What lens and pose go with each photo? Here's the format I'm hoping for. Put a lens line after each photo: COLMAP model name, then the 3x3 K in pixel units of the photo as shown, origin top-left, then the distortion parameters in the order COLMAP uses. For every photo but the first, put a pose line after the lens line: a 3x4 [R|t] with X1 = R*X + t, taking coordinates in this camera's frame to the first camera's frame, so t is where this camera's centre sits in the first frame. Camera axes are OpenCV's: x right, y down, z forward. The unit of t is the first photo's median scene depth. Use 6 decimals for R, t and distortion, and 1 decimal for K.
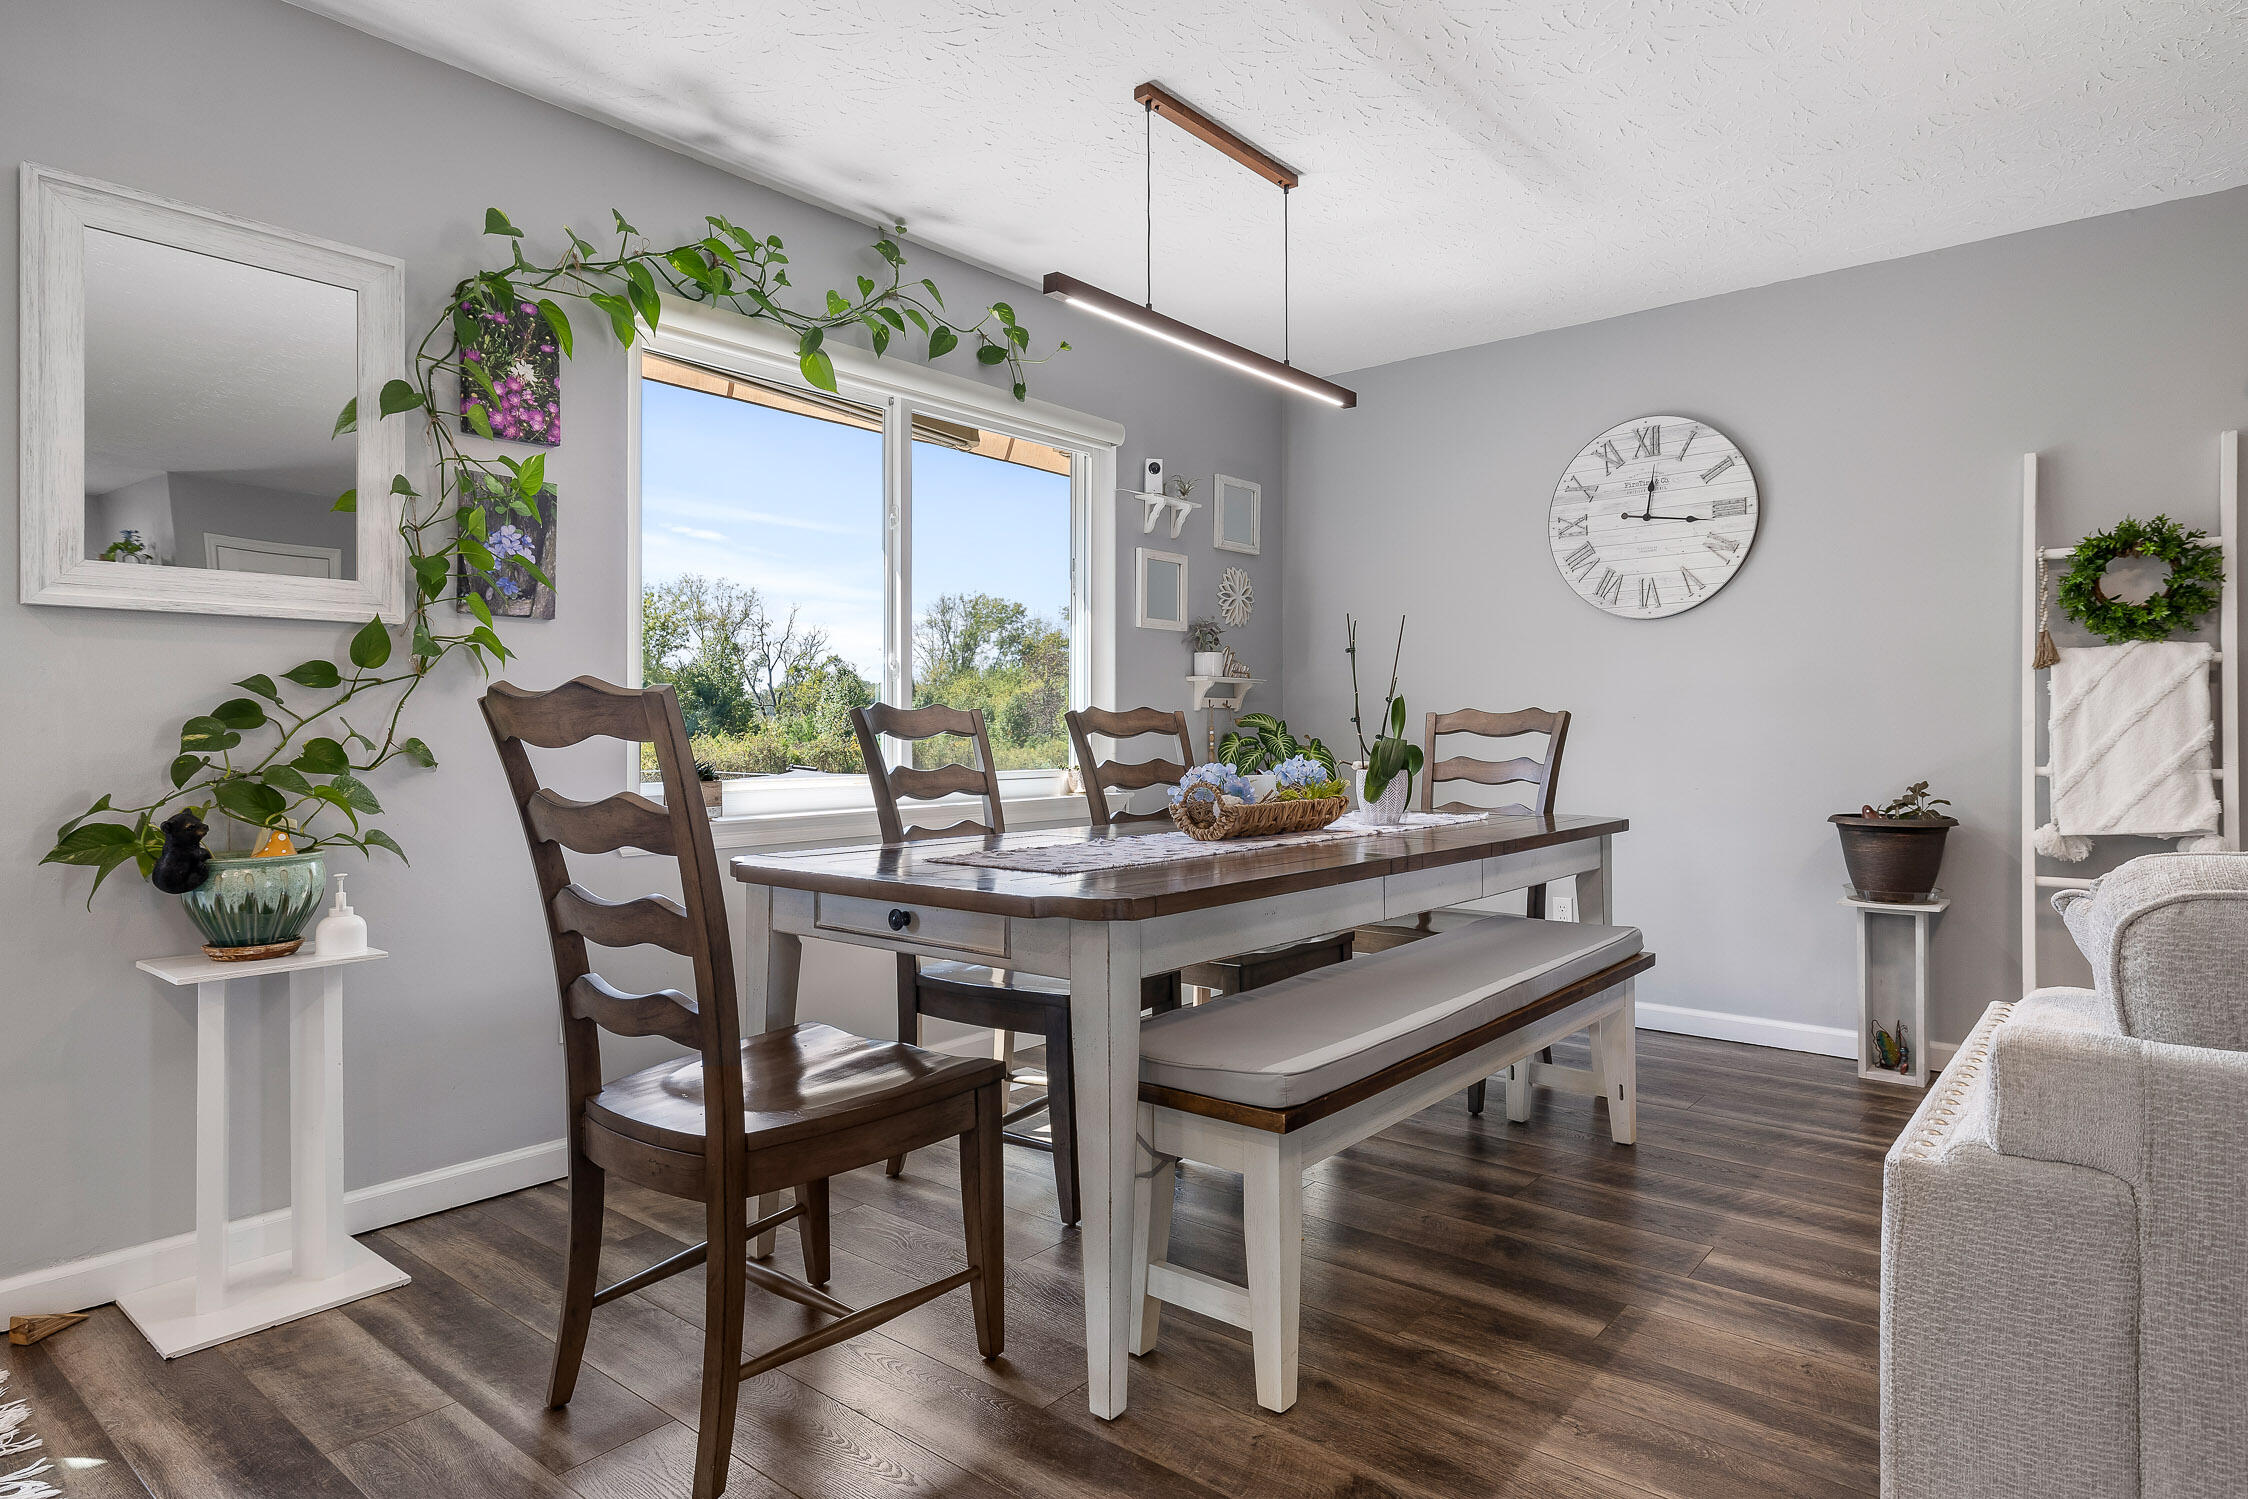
lens RADIAL K [[1269.5, 0, 1123.8], [0, 1269.5, 730.2], [0, 0, 1]] dist [0.004758, -0.002447]
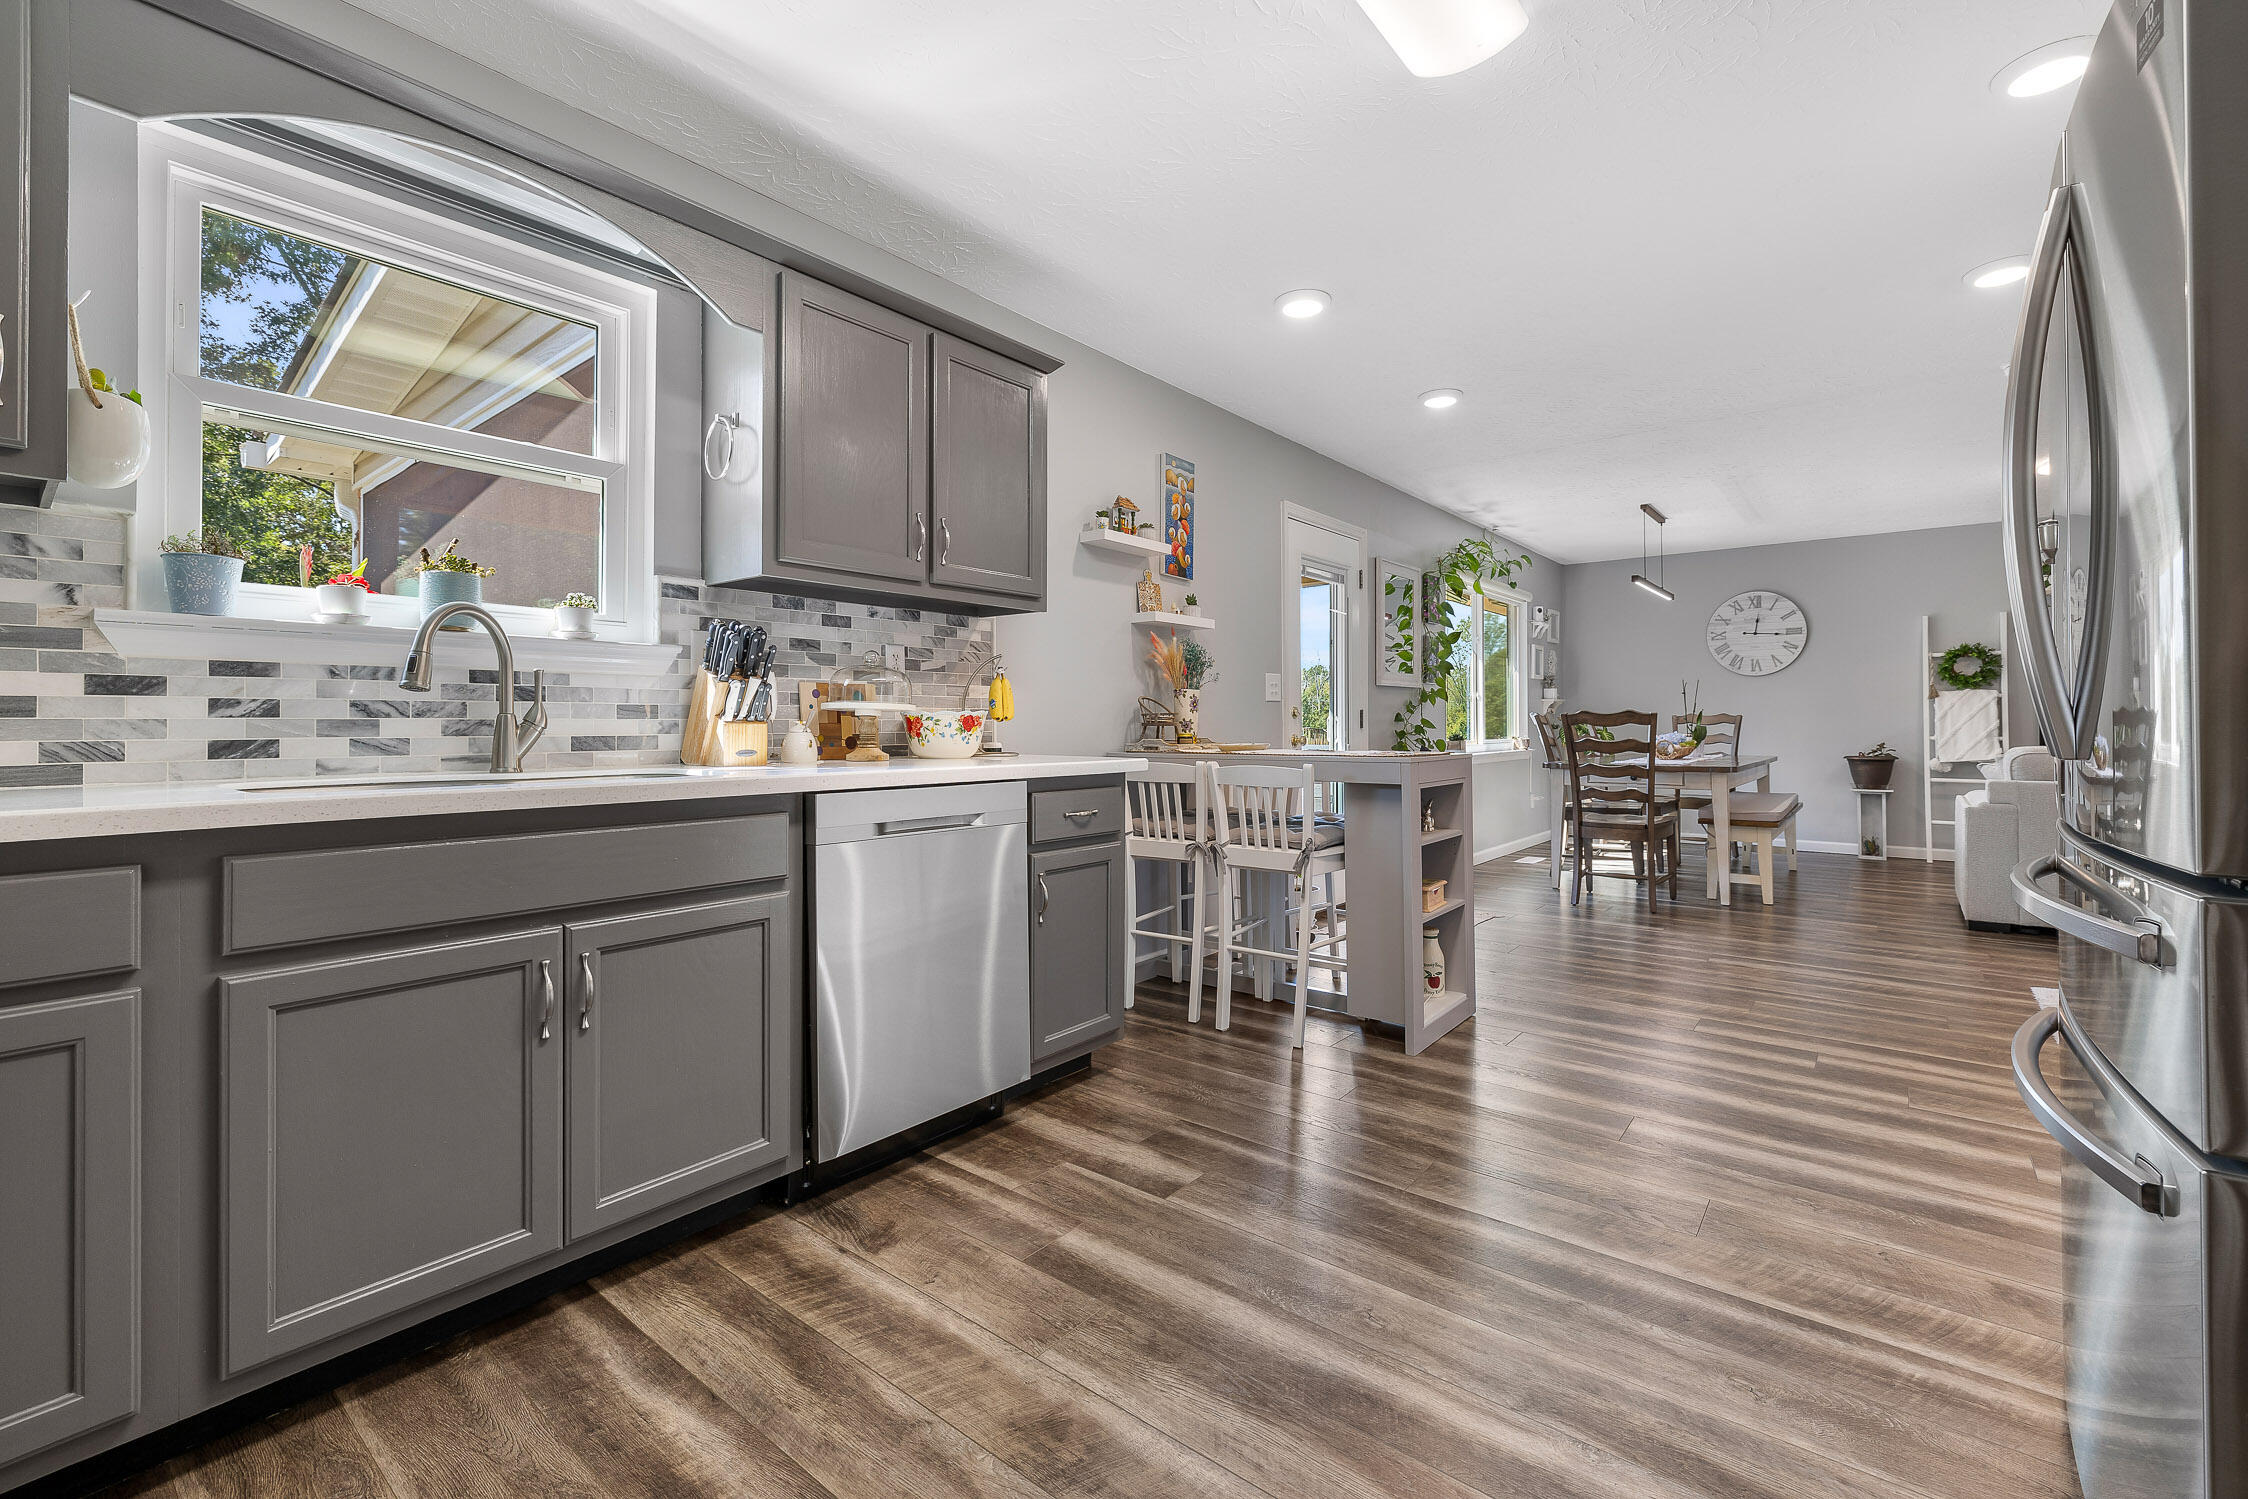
lens RADIAL K [[960.9, 0, 1121.2], [0, 960.9, 712.7], [0, 0, 1]] dist [-0.000634, -0.000058]
pose [[0.999977, 0.000392, 0.006763, -1.003402], [-0.000319, 0.999942, -0.010784, 0.001818], [-0.006766, 0.010781, 0.999919, -1.009282]]
